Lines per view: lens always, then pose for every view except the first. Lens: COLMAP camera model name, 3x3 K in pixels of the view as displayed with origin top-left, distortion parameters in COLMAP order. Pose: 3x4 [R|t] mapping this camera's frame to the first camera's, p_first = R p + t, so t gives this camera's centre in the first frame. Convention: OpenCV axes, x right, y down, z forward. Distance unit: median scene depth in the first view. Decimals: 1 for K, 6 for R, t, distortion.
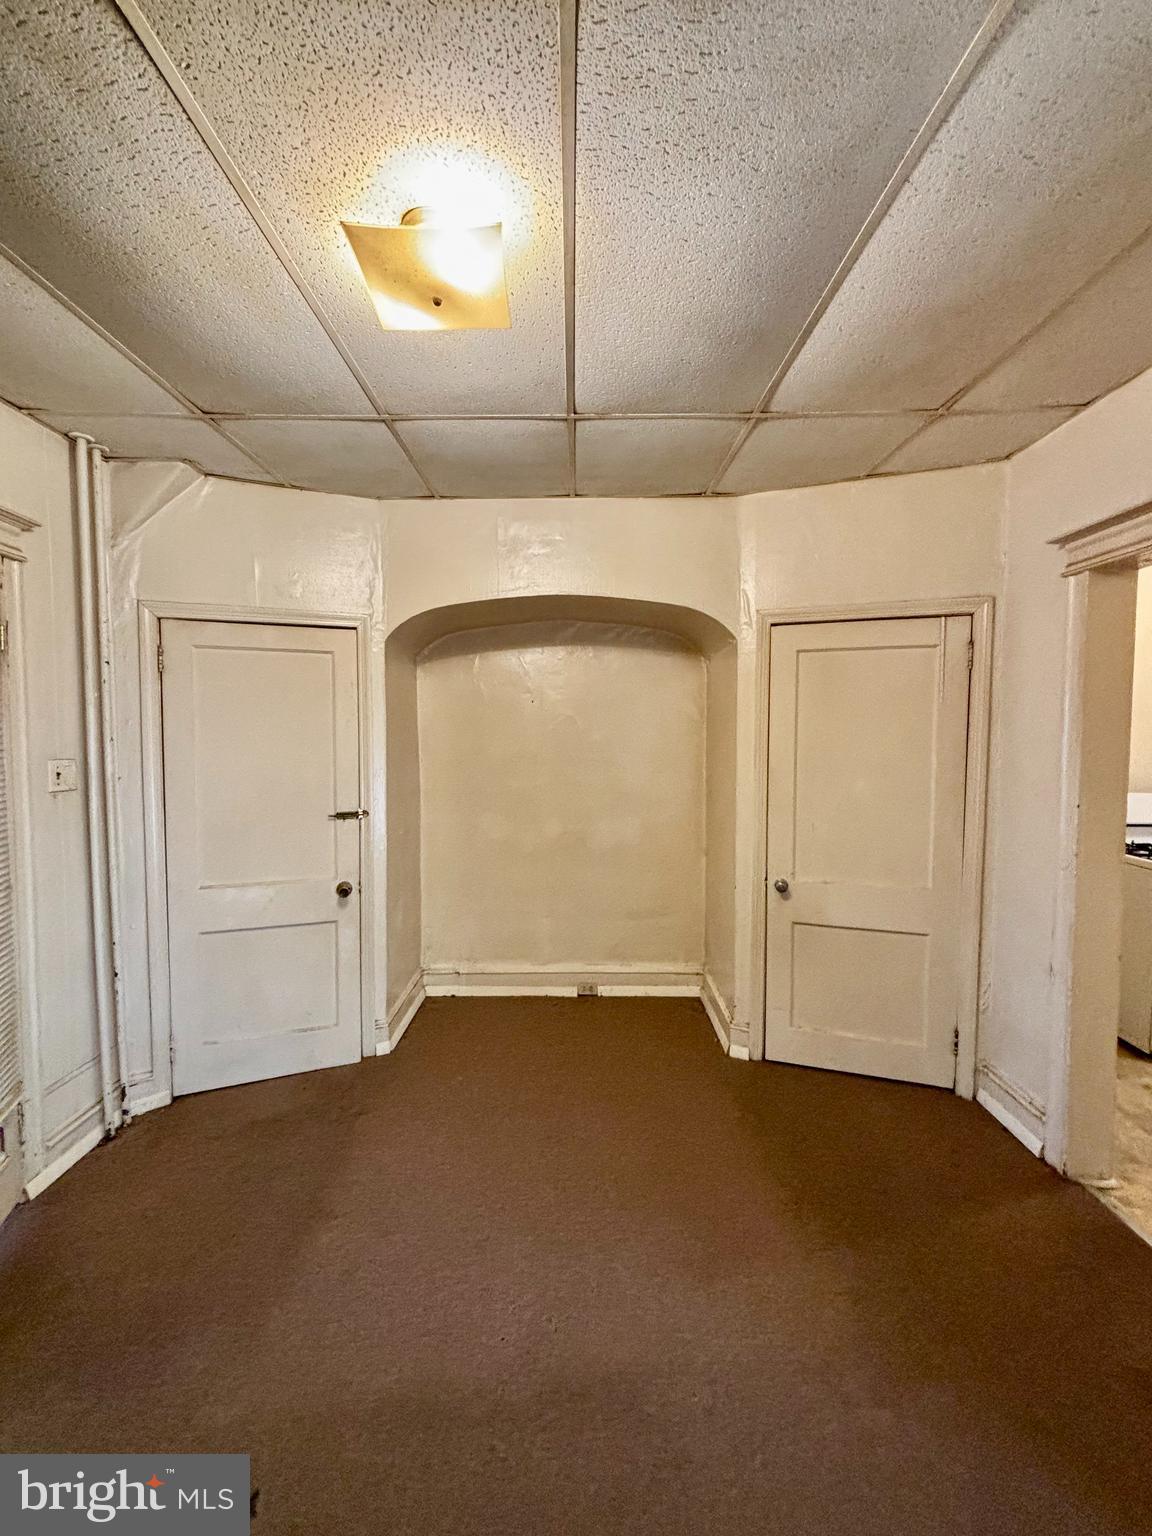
lens RADIAL K [[624.5, 0, 576.0], [0, 624.5, 768.0], [0, 0, 1]] dist [-0.000020, 0.000135]
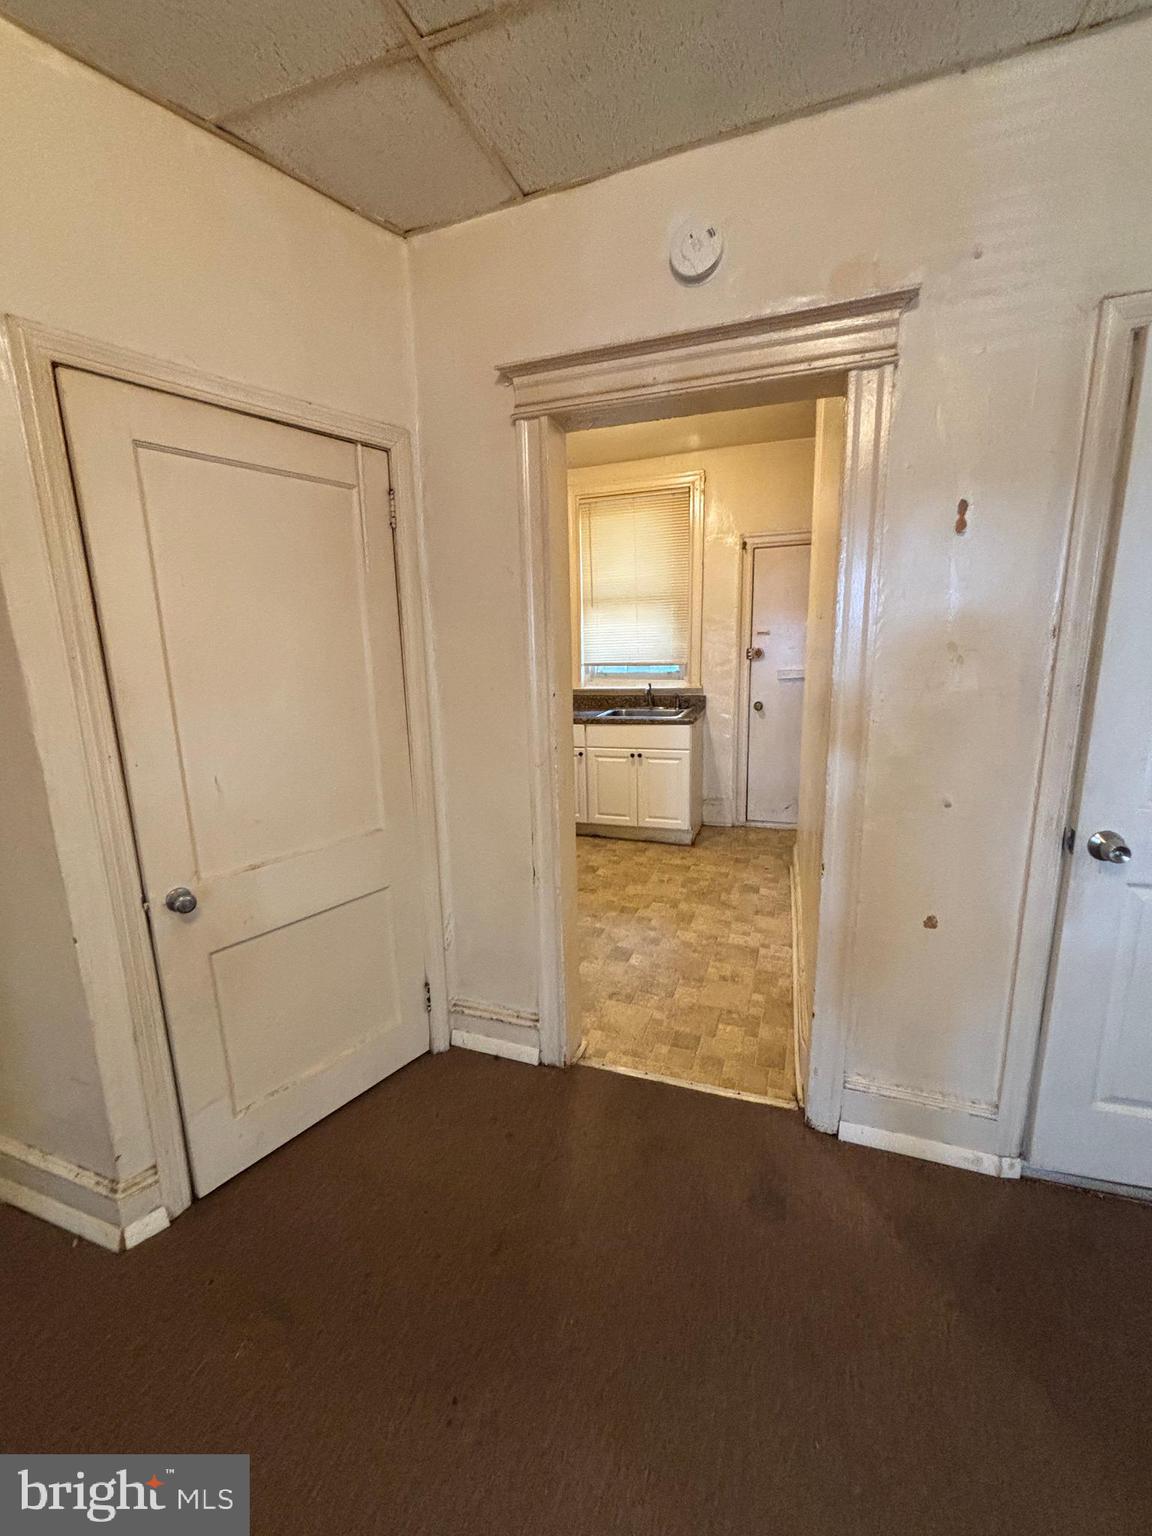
lens RADIAL K [[615.0, 0, 576.0], [0, 615.0, 770.8], [0, 0, 1]] dist [-0.001463, -0.000453]
pose [[0.328299, -0.186083, 0.926063, -0.032405], [0.075949, 0.982429, 0.170484, 0.017542], [-0.941515, 0.014364, 0.336664, 0.556330]]
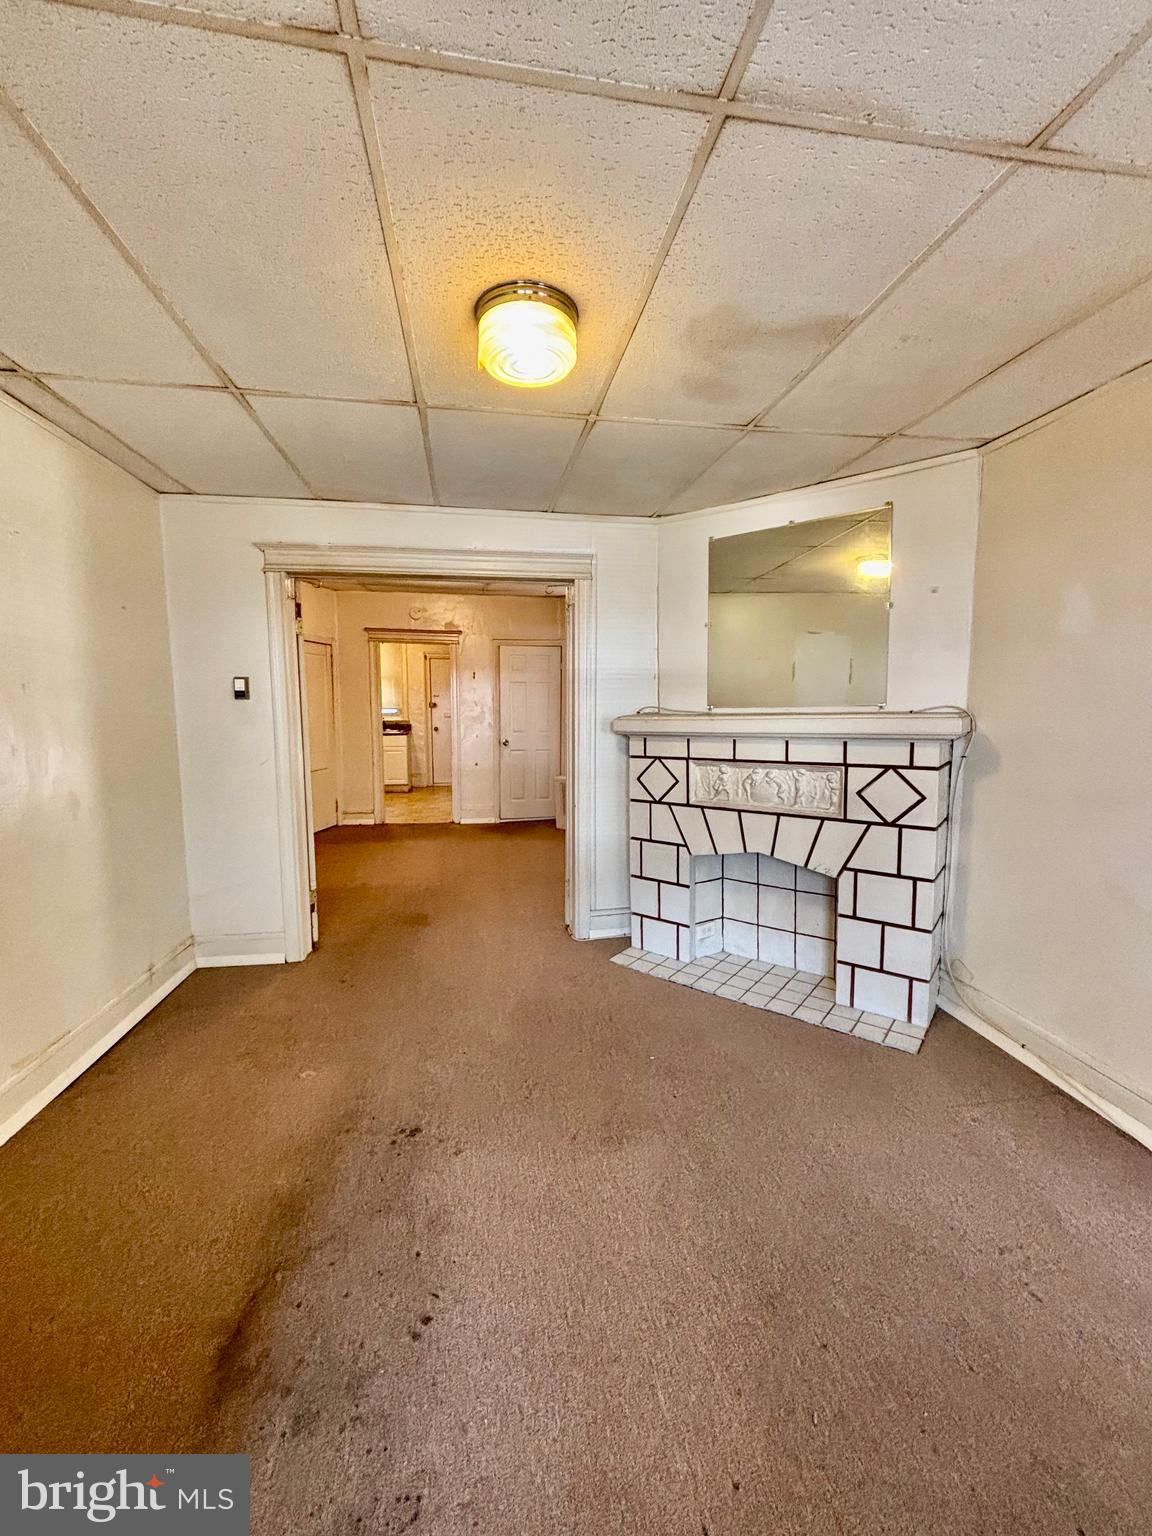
lens RADIAL K [[615.0, 0, 576.0], [0, 615.0, 770.8], [0, 0, 1]] dist [-0.001463, -0.000453]
pose [[-0.171332, -0.104620, 0.979643, -2.198476], [0.054123, 0.991845, 0.115389, 0.040921], [-0.983726, 0.072791, -0.164272, 0.440390]]
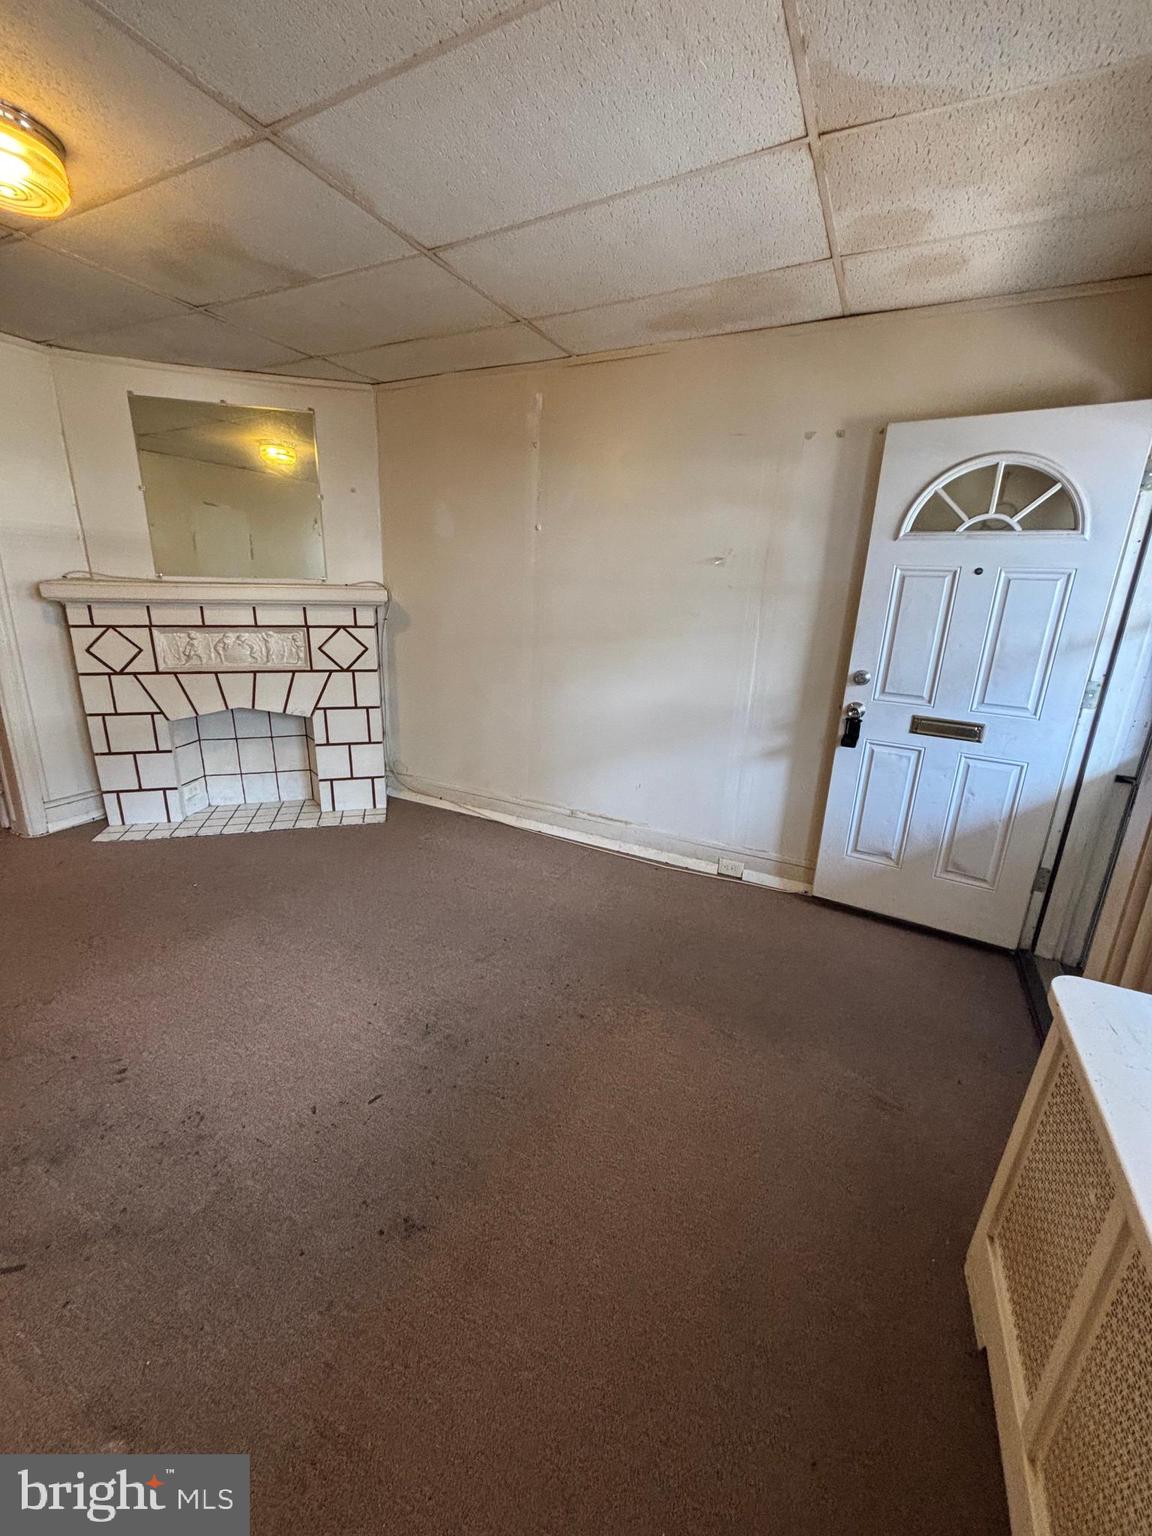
lens RADIAL K [[623.8, 0, 561.7], [0, 623.8, 767.2], [0, 0, 1]] dist [-0.000710, 0.000170]
pose [[-0.888422, -0.148948, 0.434190, -2.377516], [-0.007437, 0.950437, 0.310829, 0.043076], [-0.458967, 0.272918, -0.845497, 0.804339]]
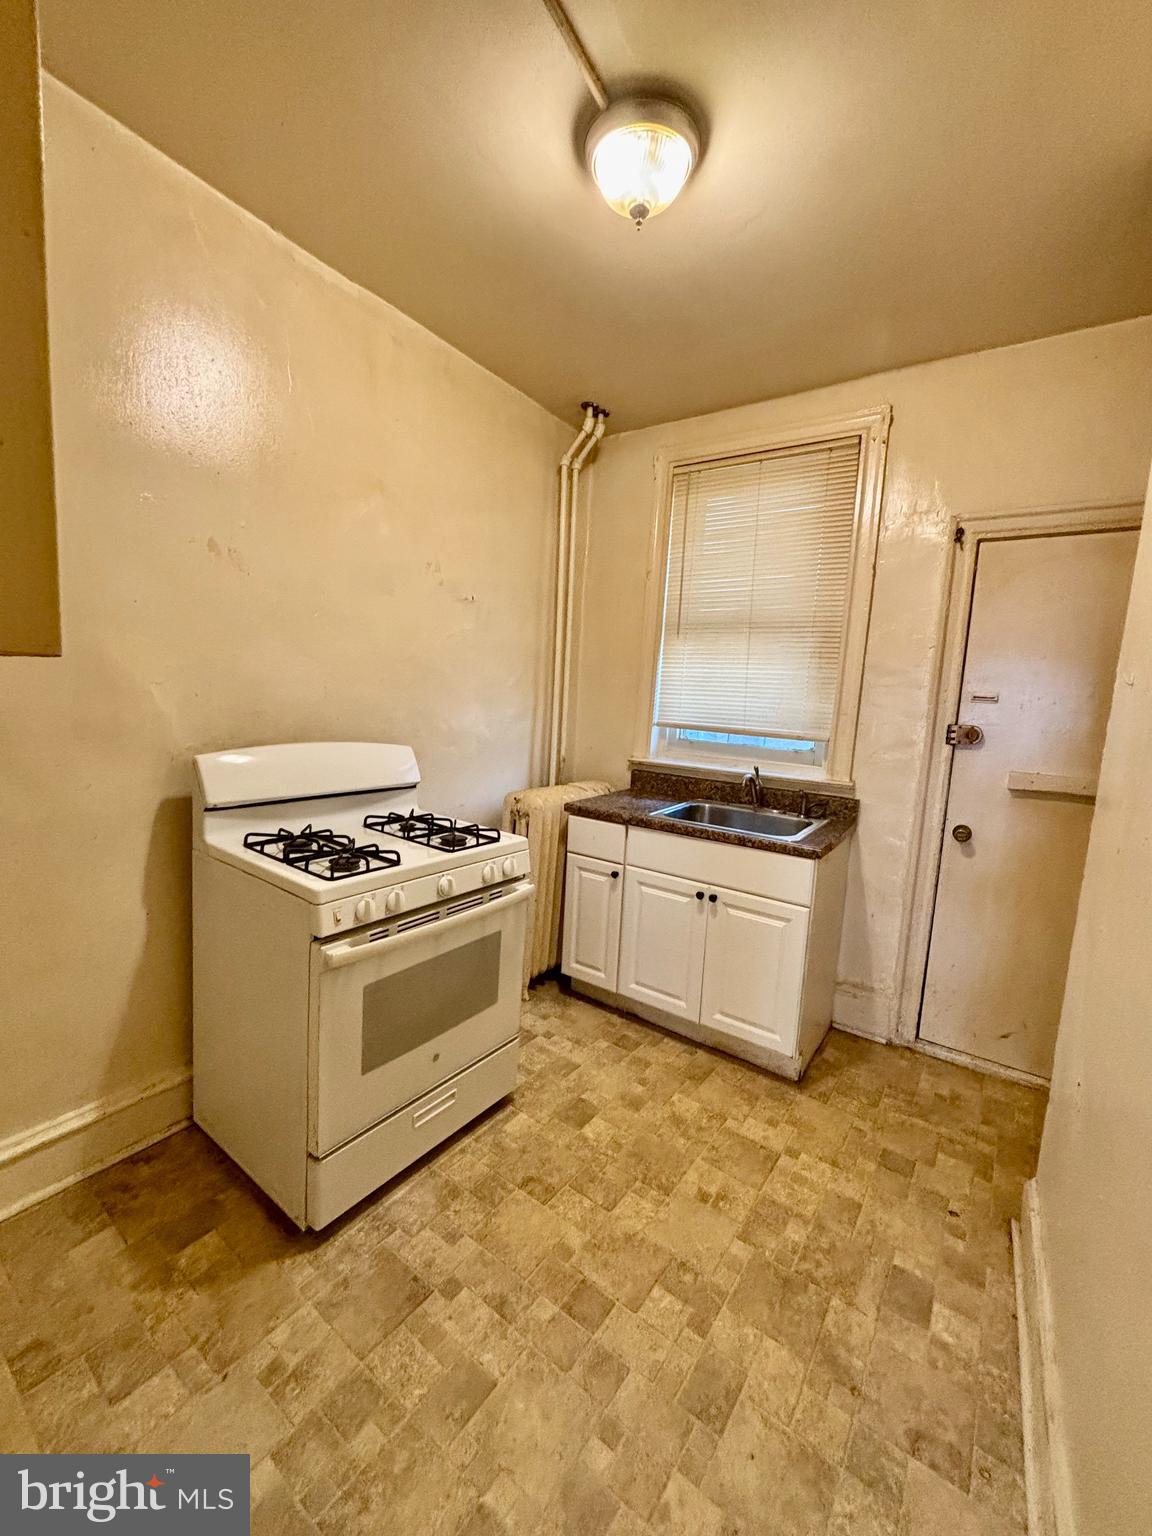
lens RADIAL K [[619.8, 0, 578.4], [0, 619.8, 758.6], [0, 0, 1]] dist [-0.017574, 0.000149]
pose [[0.560397, -0.041822, 0.827168, 0.738244], [-0.021152, 0.997676, 0.064774, 0.014289], [-0.827954, -0.053795, 0.558209, 0.623565]]
